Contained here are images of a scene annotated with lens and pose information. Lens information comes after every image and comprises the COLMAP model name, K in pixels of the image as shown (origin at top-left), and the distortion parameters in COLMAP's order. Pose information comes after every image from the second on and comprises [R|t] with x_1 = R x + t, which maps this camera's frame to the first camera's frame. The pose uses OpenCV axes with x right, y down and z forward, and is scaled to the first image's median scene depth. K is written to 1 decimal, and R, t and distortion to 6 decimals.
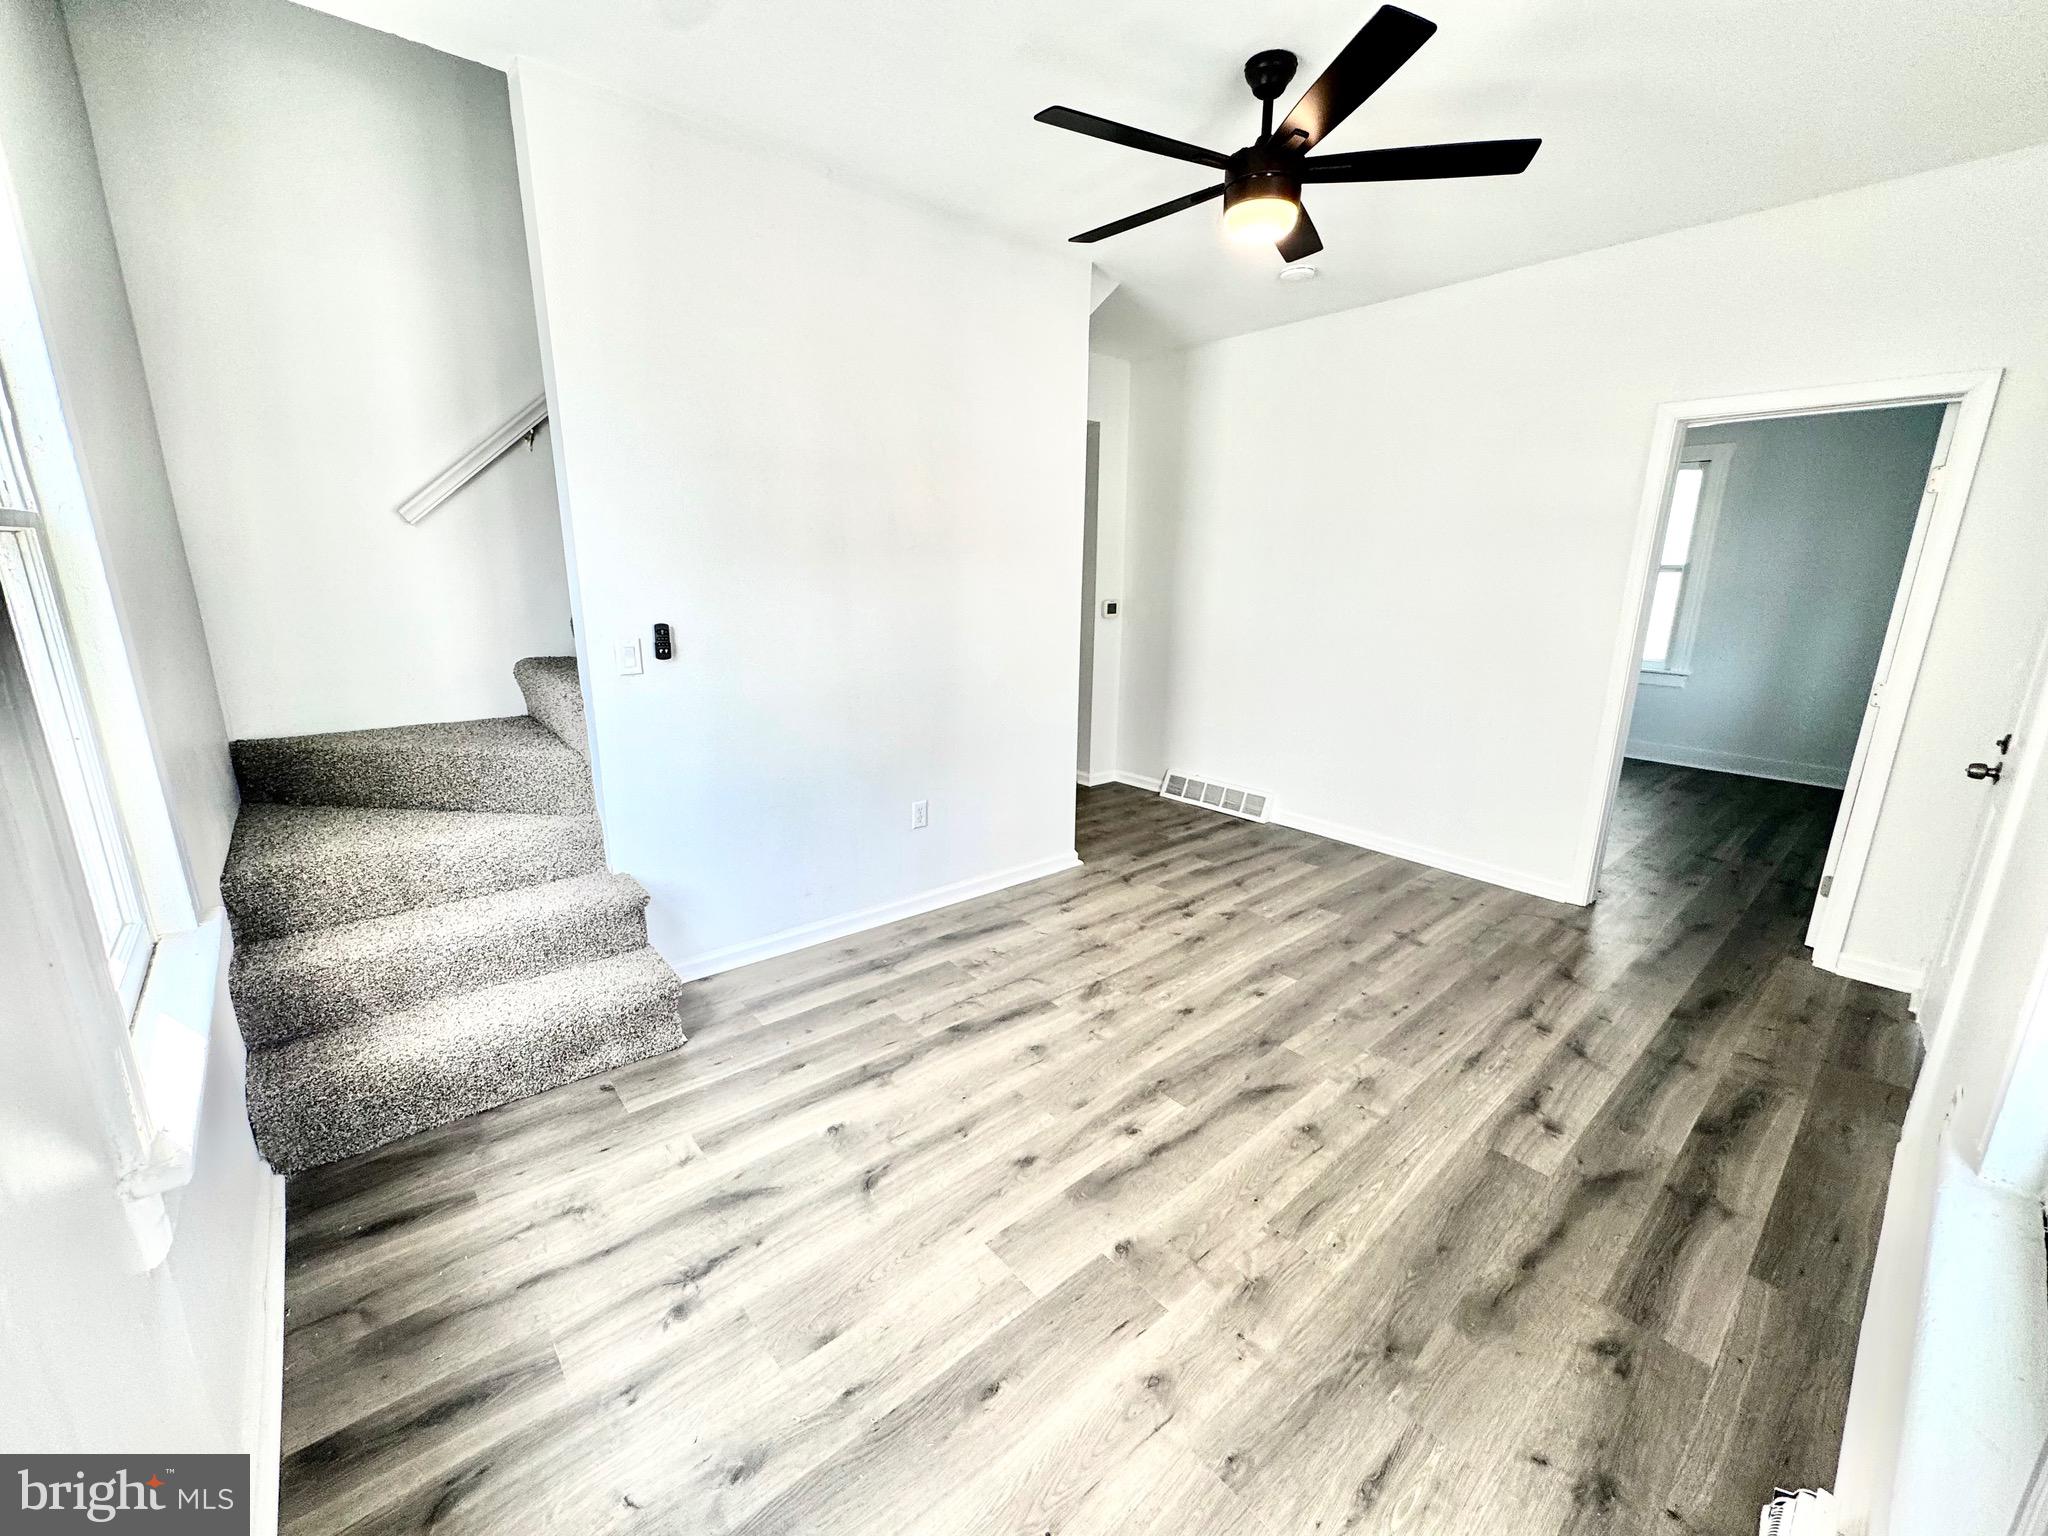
lens RADIAL K [[818.7, 0, 1026.1], [0, 818.7, 769.4], [0, 0, 1]] dist [-0.003293, 0.000769]
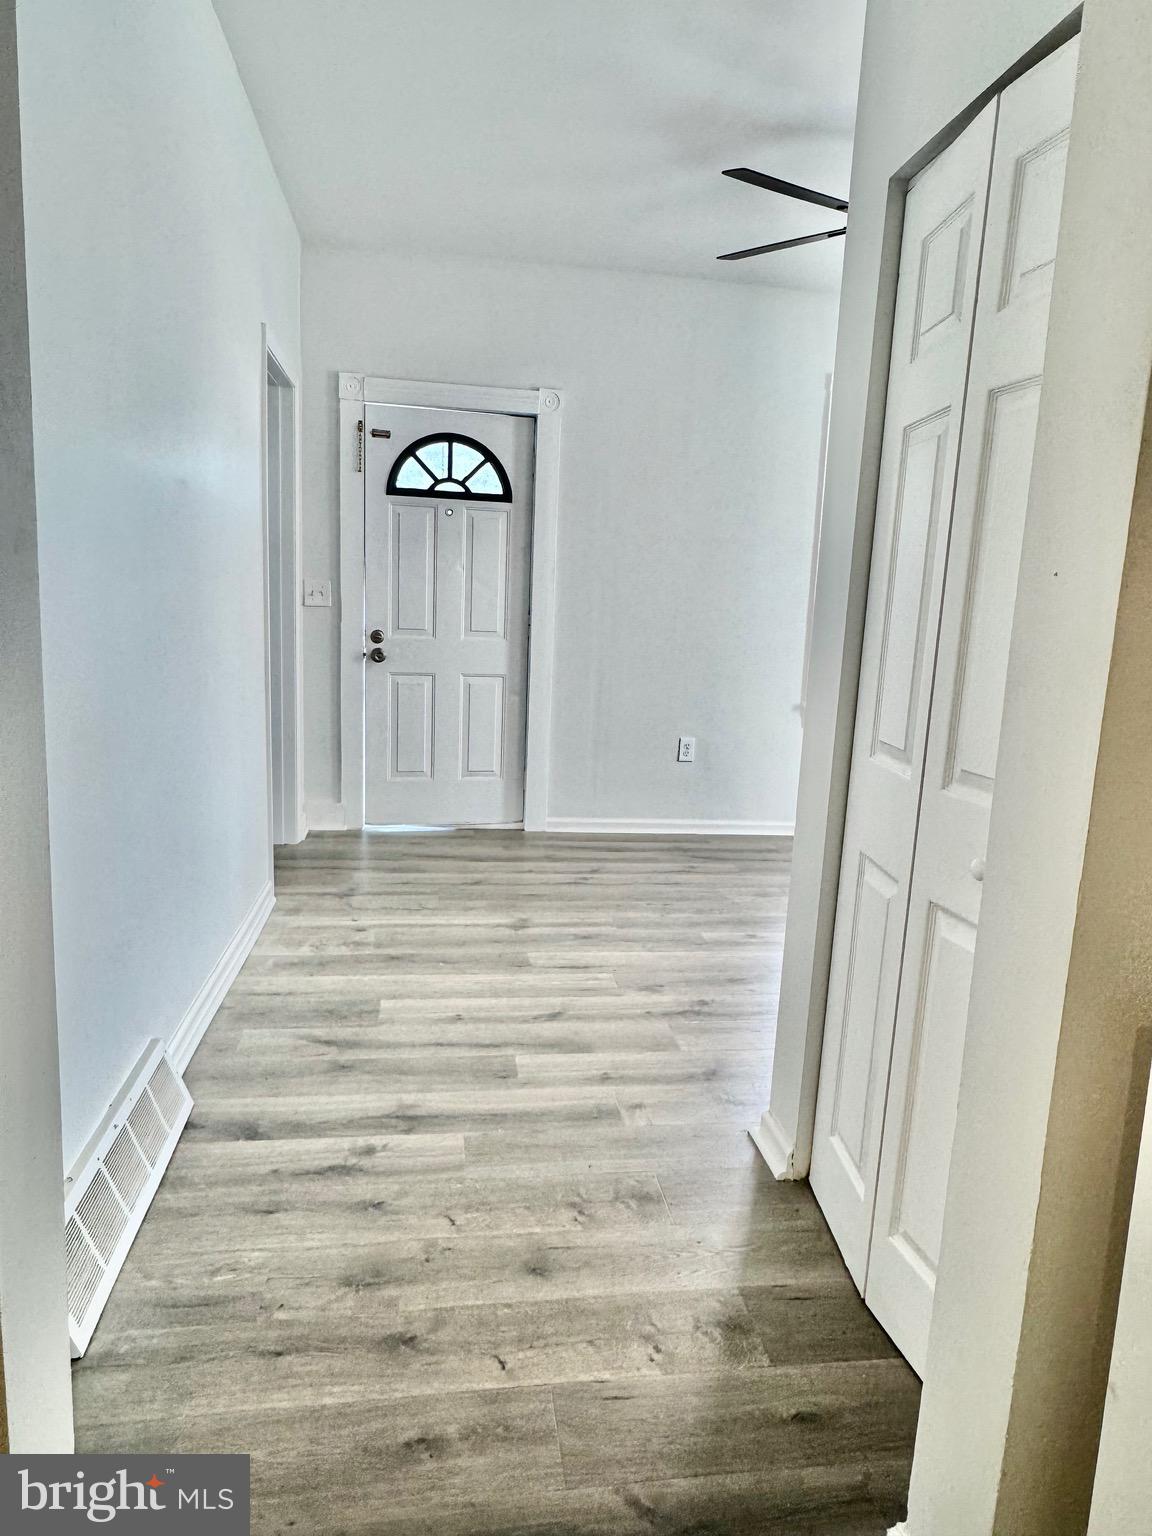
lens RADIAL K [[992.9, 0, 573.7], [0, 992.9, 763.6], [0, 0, 1]] dist [-0.008376, 0.004963]
pose [[-0.836288, -0.145336, 0.528678, -0.121268], [0.077087, 0.923485, 0.375810, -0.310967], [-0.542845, 0.355039, -0.761095, 1.453092]]
